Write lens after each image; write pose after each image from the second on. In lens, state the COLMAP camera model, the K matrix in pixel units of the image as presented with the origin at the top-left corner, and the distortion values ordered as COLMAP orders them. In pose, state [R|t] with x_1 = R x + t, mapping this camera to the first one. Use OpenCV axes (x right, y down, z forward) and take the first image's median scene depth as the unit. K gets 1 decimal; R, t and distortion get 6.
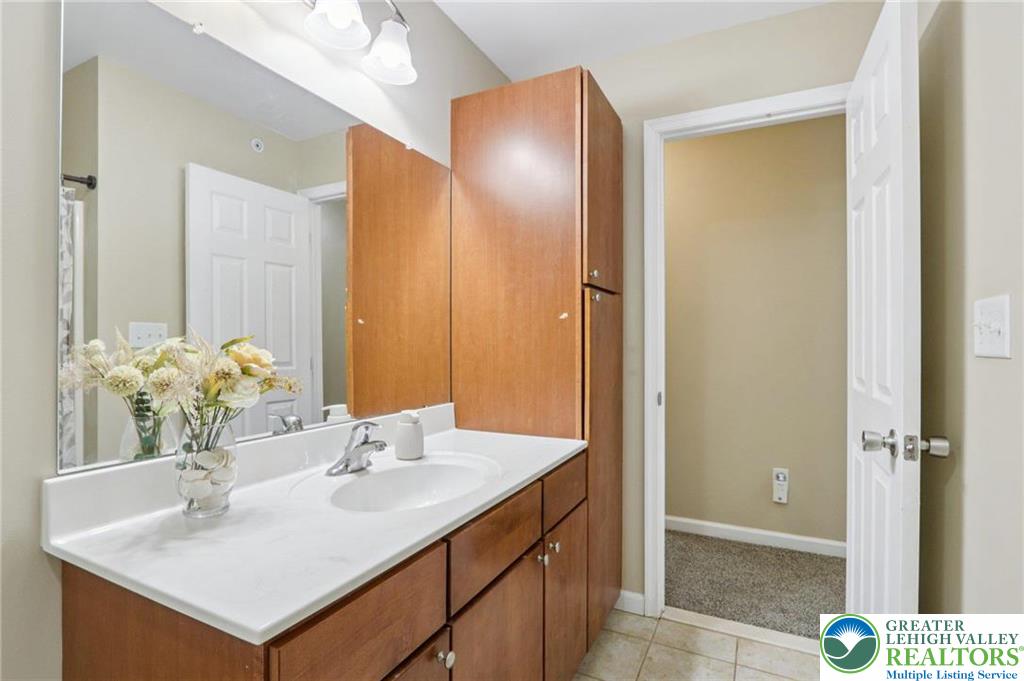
lens RADIAL K [[494.5, 0, 507.1], [0, 494.5, 338.5], [0, 0, 1]] dist [-0.003272, 0.000369]
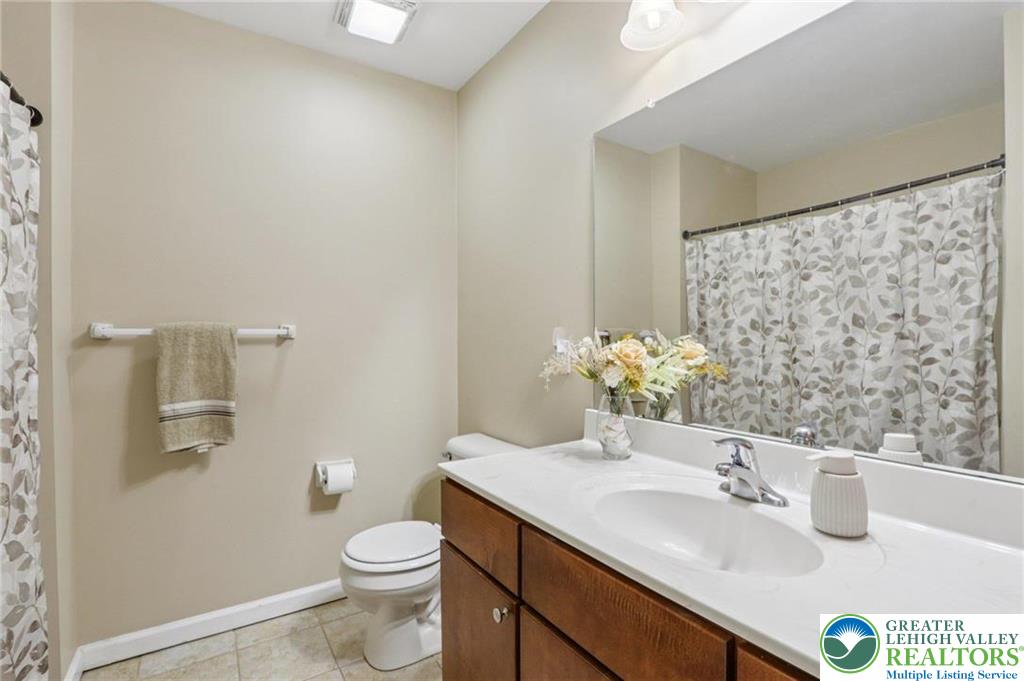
lens RADIAL K [[475.0, 0, 512.0], [0, 475.0, 340.5], [0, 0, 1]] dist [-0.013722, 0.001002]
pose [[-0.493489, -0.001587, -0.869750, 0.665877], [0.005025, 0.999976, -0.004675, 0.017280], [0.869737, -0.006677, -0.493470, 1.283340]]
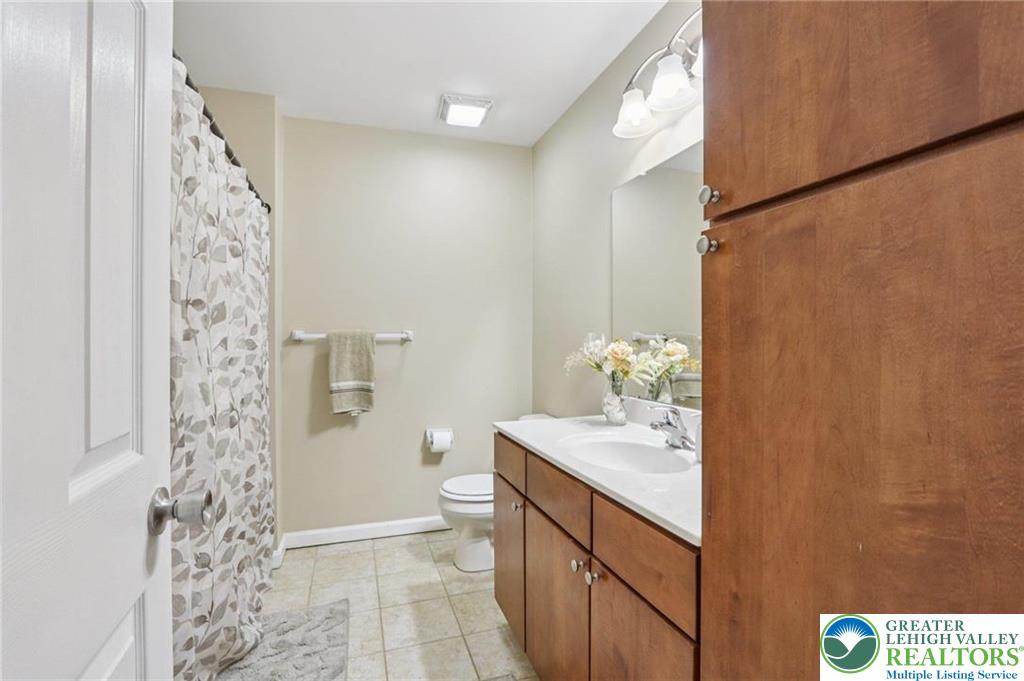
lens RADIAL K [[475.0, 0, 512.0], [0, 475.0, 340.5], [0, 0, 1]] dist [-0.013722, 0.001002]
pose [[-0.693002, -0.007296, -0.720899, 0.989109], [-0.000003, 0.999949, -0.010117, 0.023241], [0.720936, -0.007009, -0.692966, 1.852819]]
